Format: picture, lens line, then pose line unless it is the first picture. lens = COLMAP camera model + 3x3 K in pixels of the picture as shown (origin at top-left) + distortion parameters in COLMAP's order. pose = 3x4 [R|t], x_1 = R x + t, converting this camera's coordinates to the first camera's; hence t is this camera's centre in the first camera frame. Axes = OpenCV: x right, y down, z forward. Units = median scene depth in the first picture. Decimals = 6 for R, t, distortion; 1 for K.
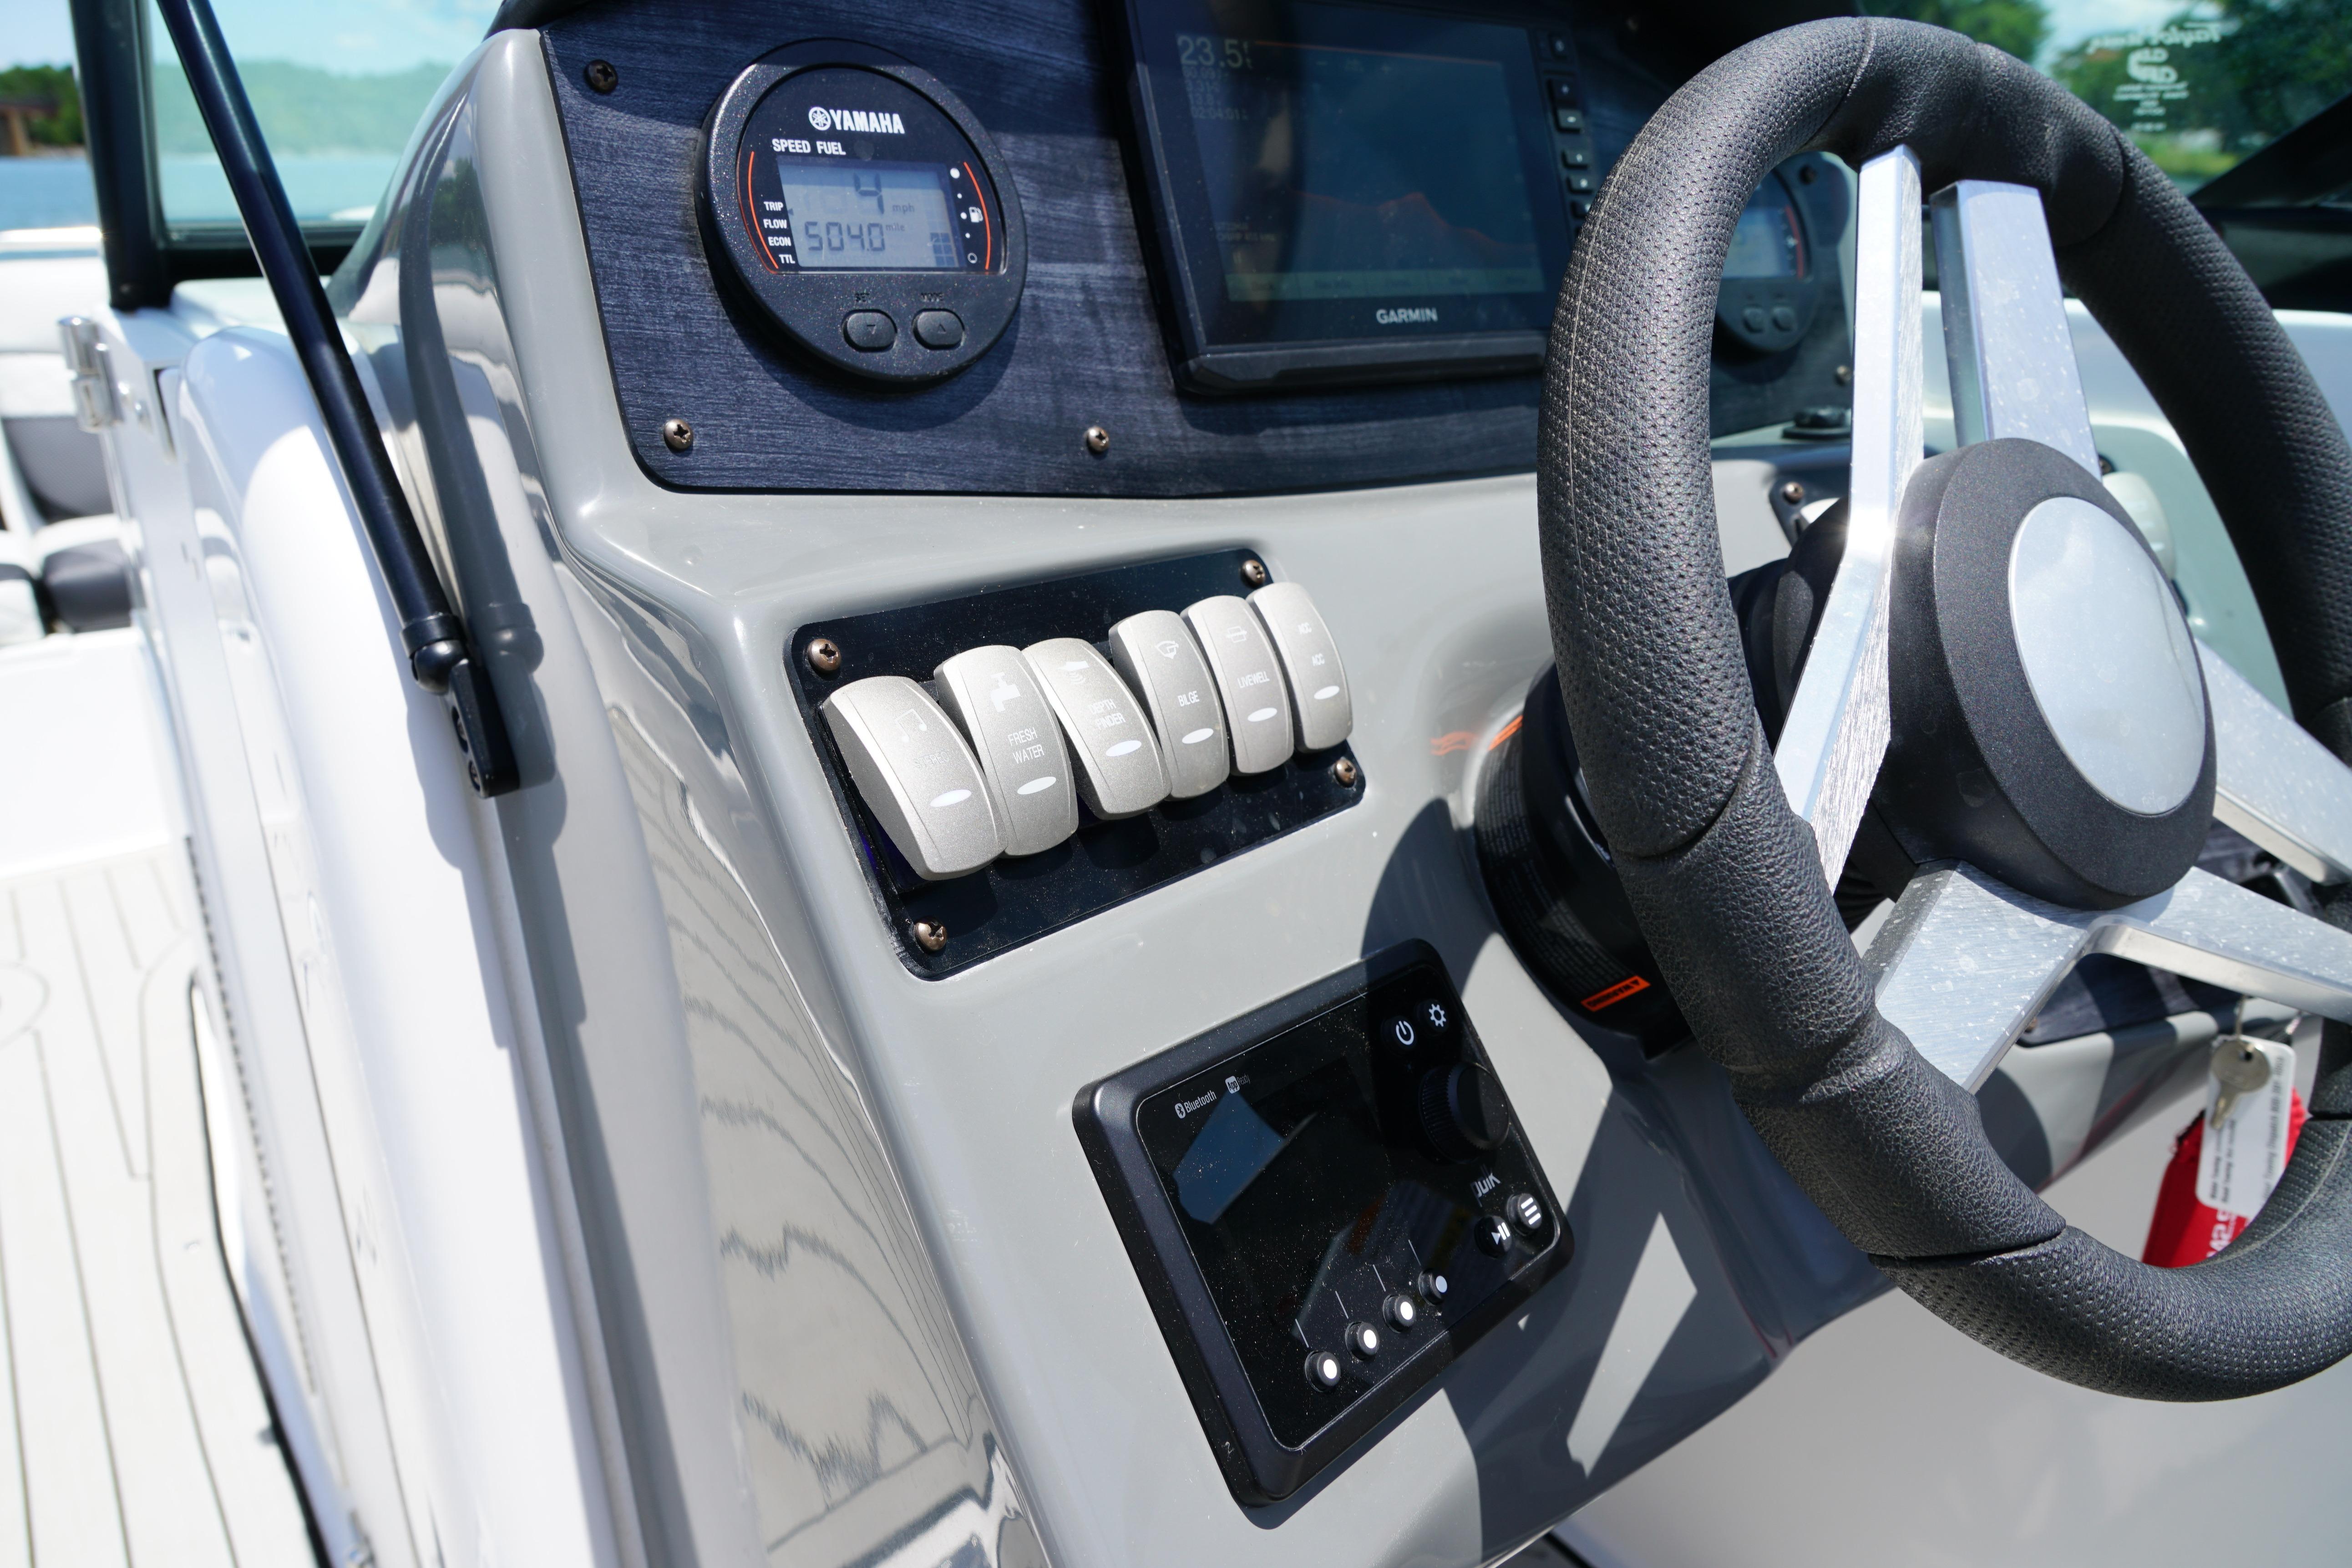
lens RADIAL K [[1592.1, 0, 1176.0], [0, 1592.1, 784.0], [0, 0, 1]] dist [-0.020975, 0.006409]
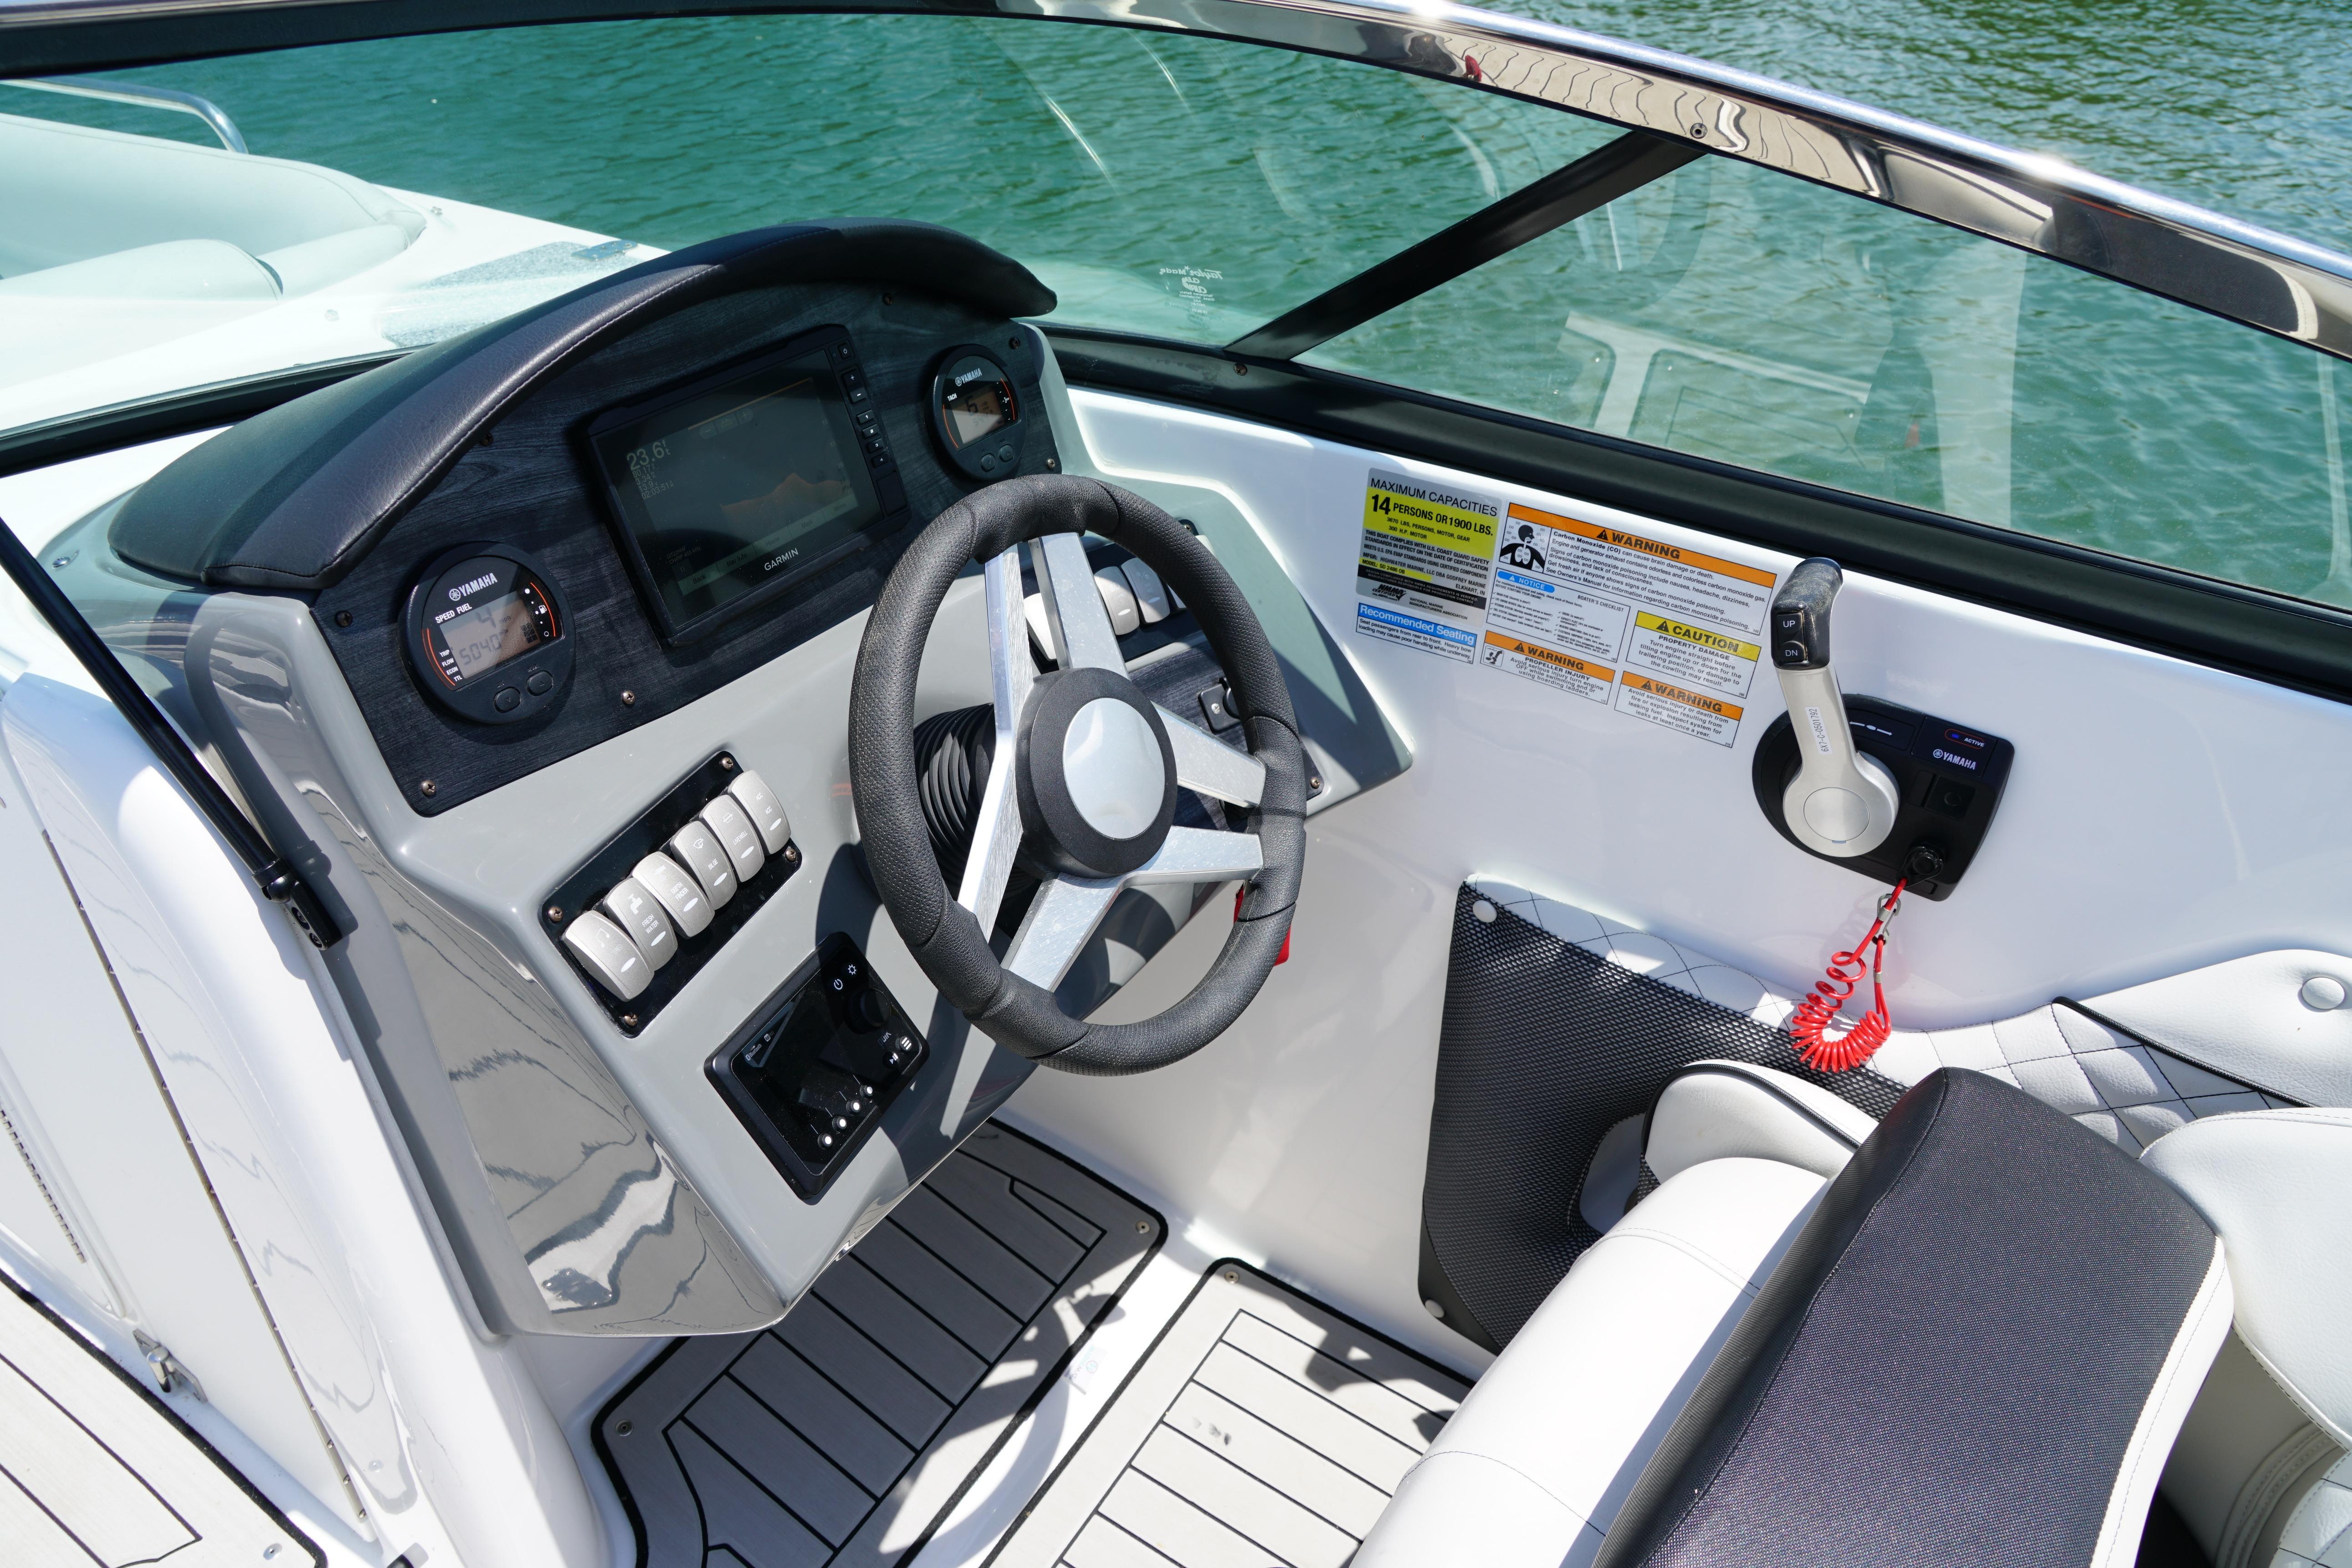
lens RADIAL K [[1592.1, 0, 1176.0], [0, 1592.1, 784.0], [0, 0, 1]] dist [-0.020975, 0.006409]
pose [[0.935566, -0.186565, 0.299850, -0.029207], [0.107365, 0.959137, 0.261781, -0.617334], [-0.336436, -0.212720, 0.917366, -1.098036]]
